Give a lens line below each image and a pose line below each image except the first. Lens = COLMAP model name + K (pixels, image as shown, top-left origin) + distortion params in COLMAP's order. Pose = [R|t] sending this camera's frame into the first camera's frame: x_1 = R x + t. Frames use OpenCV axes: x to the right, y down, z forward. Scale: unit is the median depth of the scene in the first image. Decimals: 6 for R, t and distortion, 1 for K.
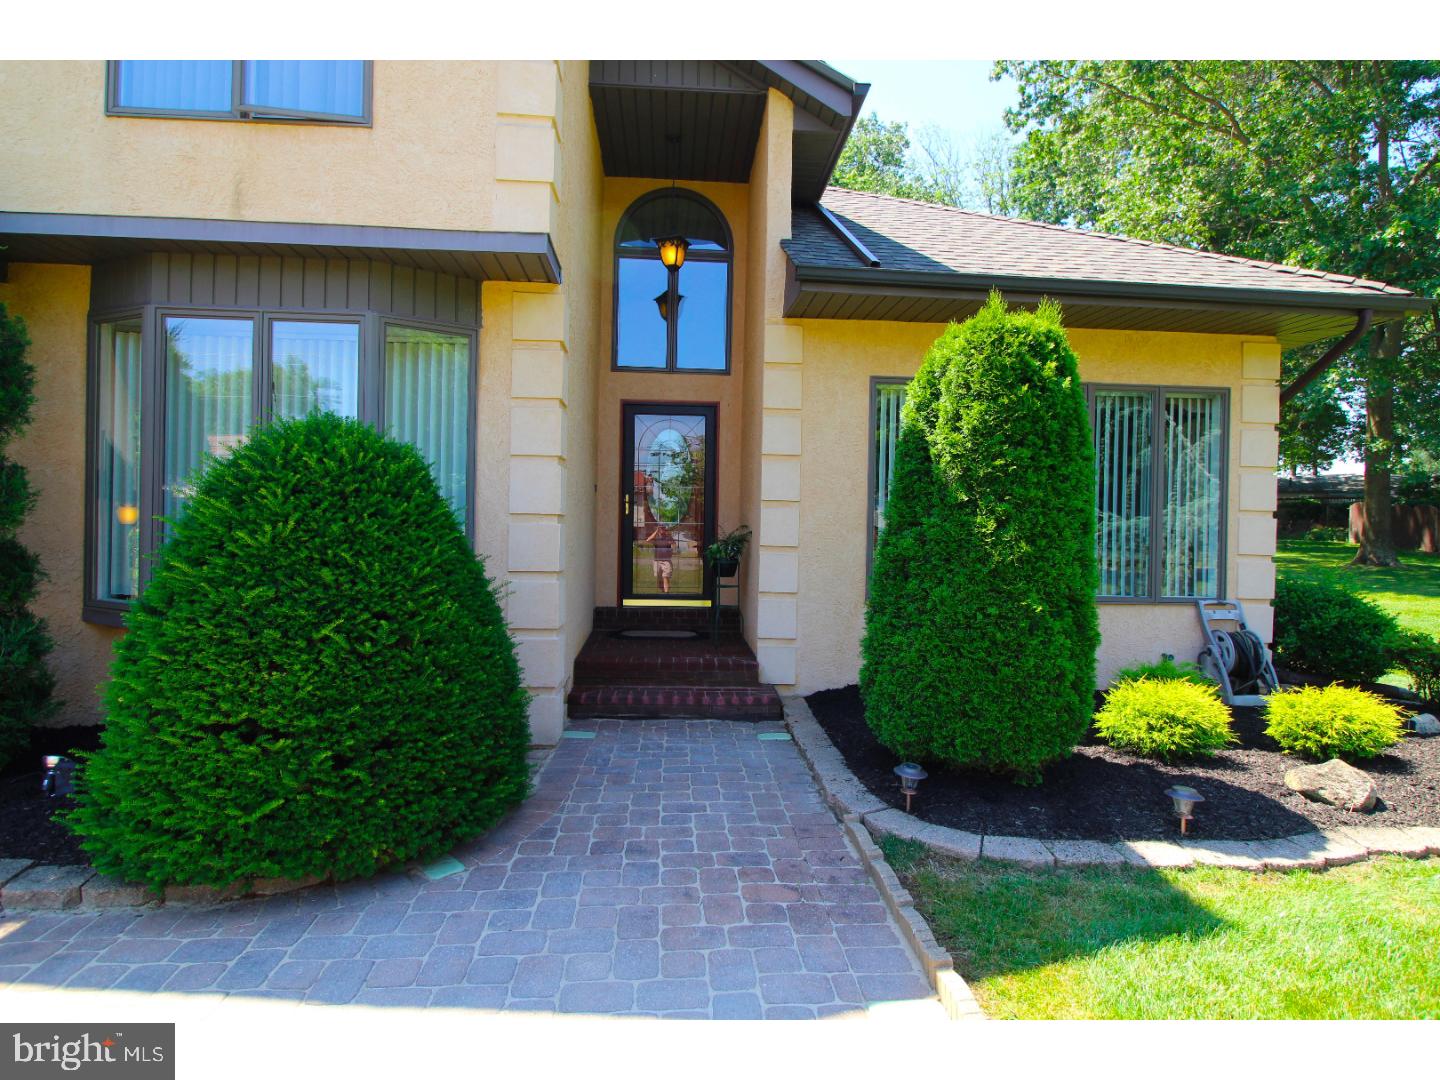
lens RADIAL K [[820.0, 0, 720.0], [0, 820.0, 540.0], [0, 0, 1]] dist [-0.034278, -0.000244]
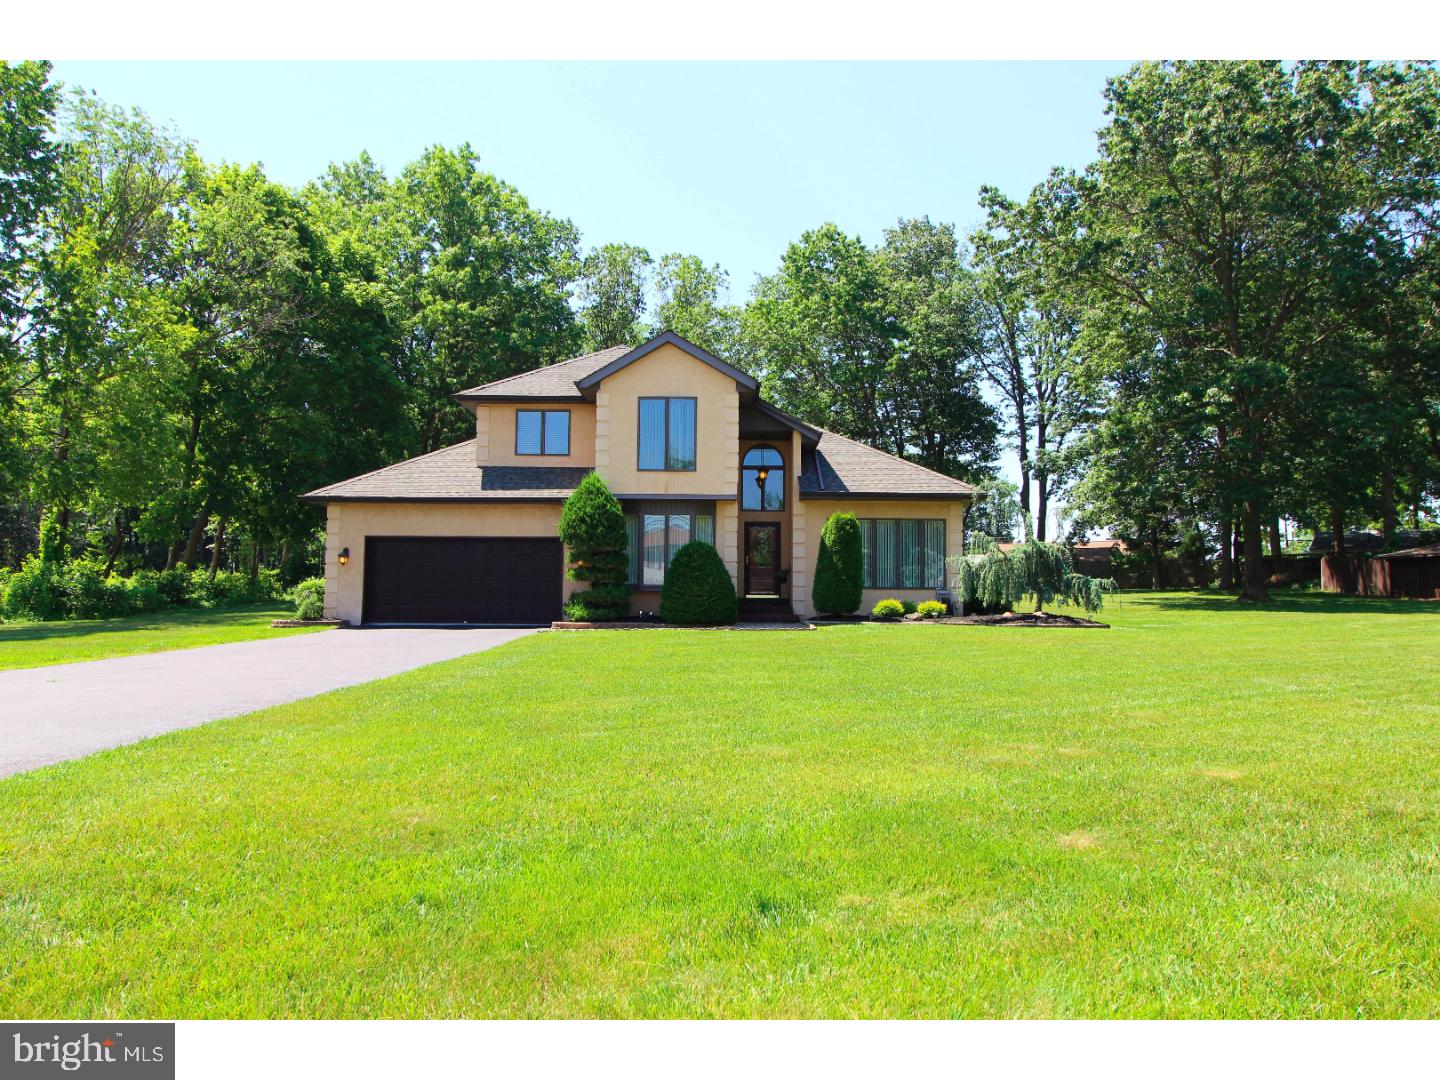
lens RADIAL K [[1042.6, 0, 720.0], [0, 1042.6, 540.0], [0, 0, 1]] dist [-0.005107, -0.001651]
pose [[0.996895, -0.019095, -0.076389, 0.078108], [0.013412, 0.997151, -0.074228, 0.186125], [0.077588, 0.072973, 0.994311, -3.115048]]
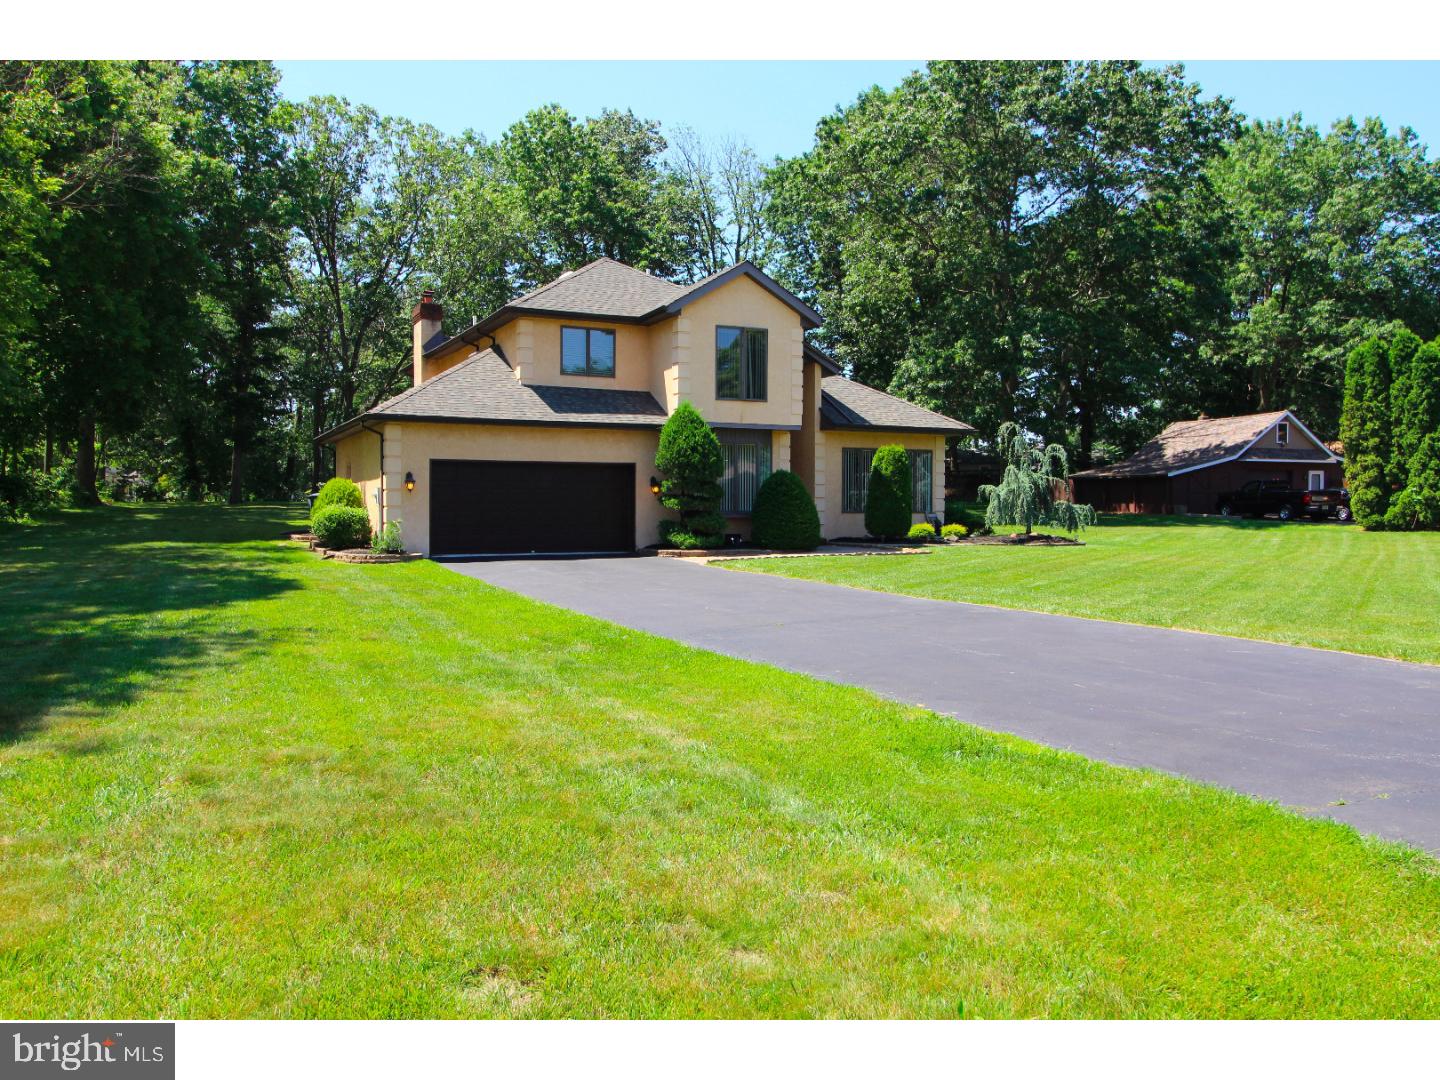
lens RADIAL K [[1144.1, 0, 720.0], [0, 1144.1, 540.0], [0, 0, 1]] dist [-0.004212, -0.000455]
pose [[0.926957, -0.029633, 0.373996, -2.130532], [0.022482, 0.999472, 0.023469, 0.067243], [-0.374494, -0.013347, 0.927133, -3.322160]]
